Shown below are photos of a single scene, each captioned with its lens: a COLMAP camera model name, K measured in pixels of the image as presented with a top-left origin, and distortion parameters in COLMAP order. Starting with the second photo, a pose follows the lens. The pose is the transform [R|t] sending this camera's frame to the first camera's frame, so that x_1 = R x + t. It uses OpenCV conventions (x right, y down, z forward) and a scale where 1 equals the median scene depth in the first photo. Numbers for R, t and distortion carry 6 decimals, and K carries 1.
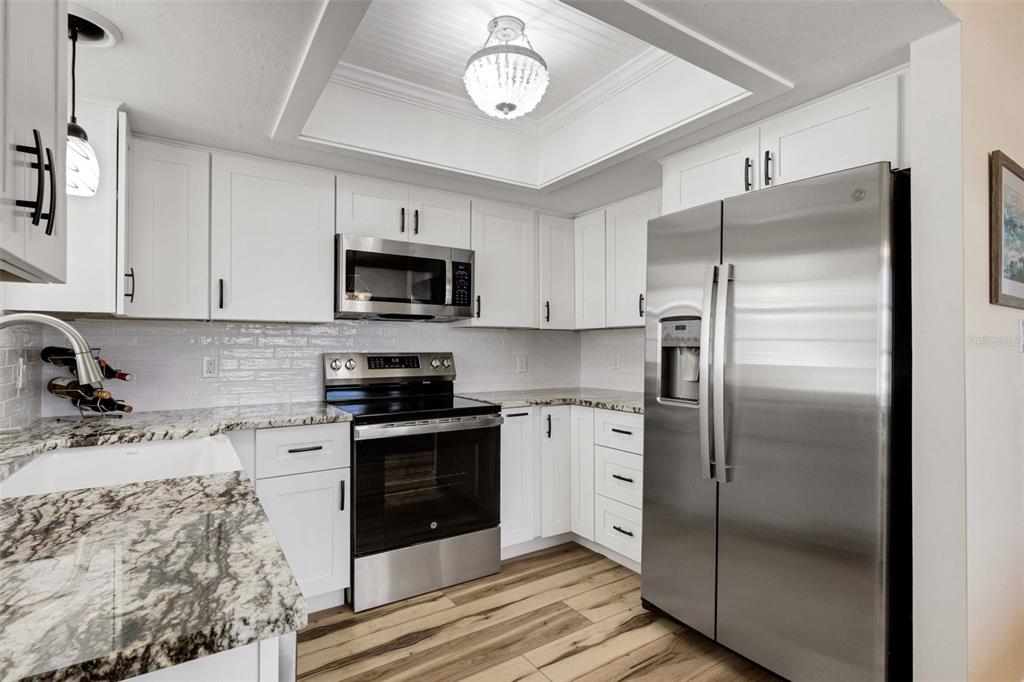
lens RADIAL K [[476.8, 0, 515.1], [0, 476.8, 347.5], [0, 0, 1]] dist [0.006171, 0.000530]
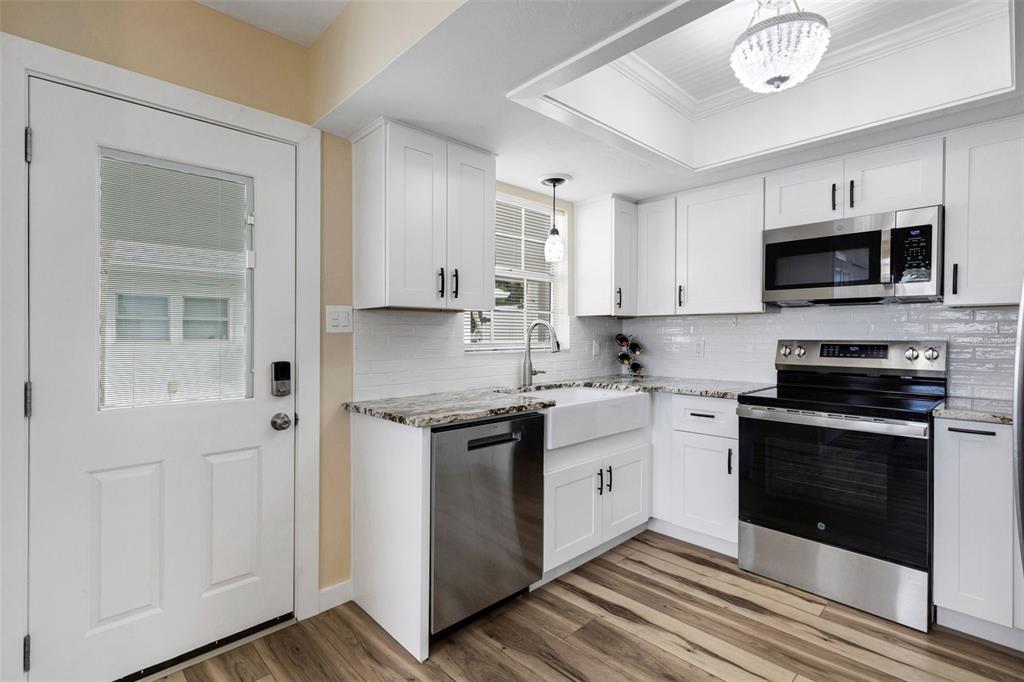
lens RADIAL K [[476.8, 0, 514.8], [0, 476.8, 337.4], [0, 0, 1]] dist [0.006171, 0.000530]
pose [[0.207799, 0.007302, -0.978144, 0.641942], [0.002054, 0.999967, 0.007901, -0.003749], [0.978169, -0.003651, 0.207777, 0.235007]]
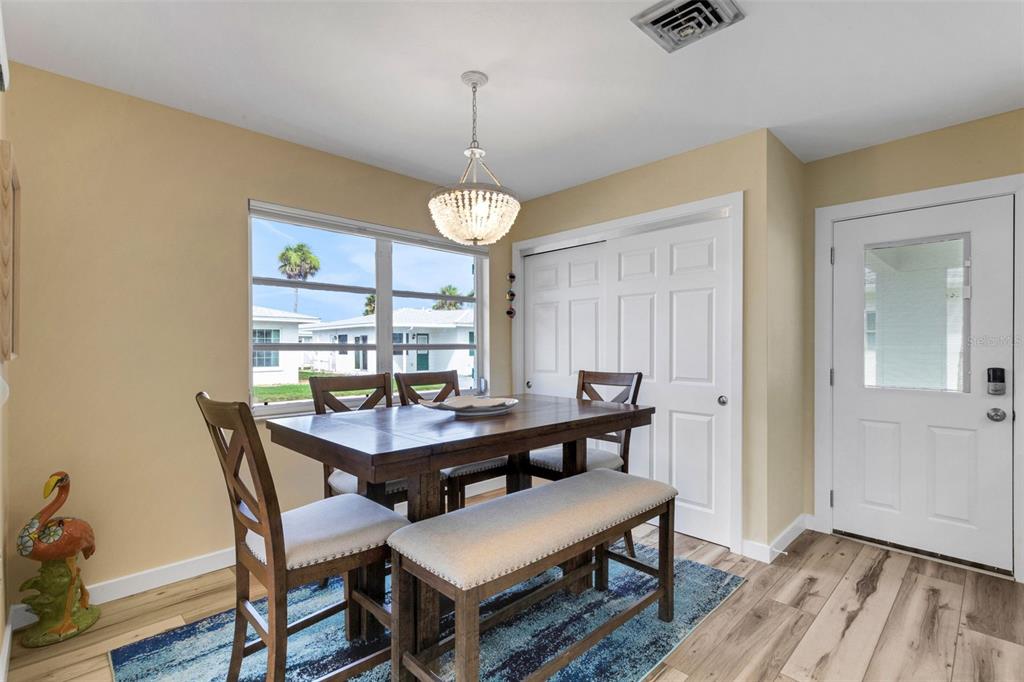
lens RADIAL K [[476.8, 0, 510.9], [0, 476.8, 344.4], [0, 0, 1]] dist [0.006171, 0.000530]
pose [[-0.976273, 0.000907, -0.216543, 0.941963], [0.001615, 0.999994, -0.003090, -0.005814], [0.216539, -0.003366, -0.976268, 0.684289]]
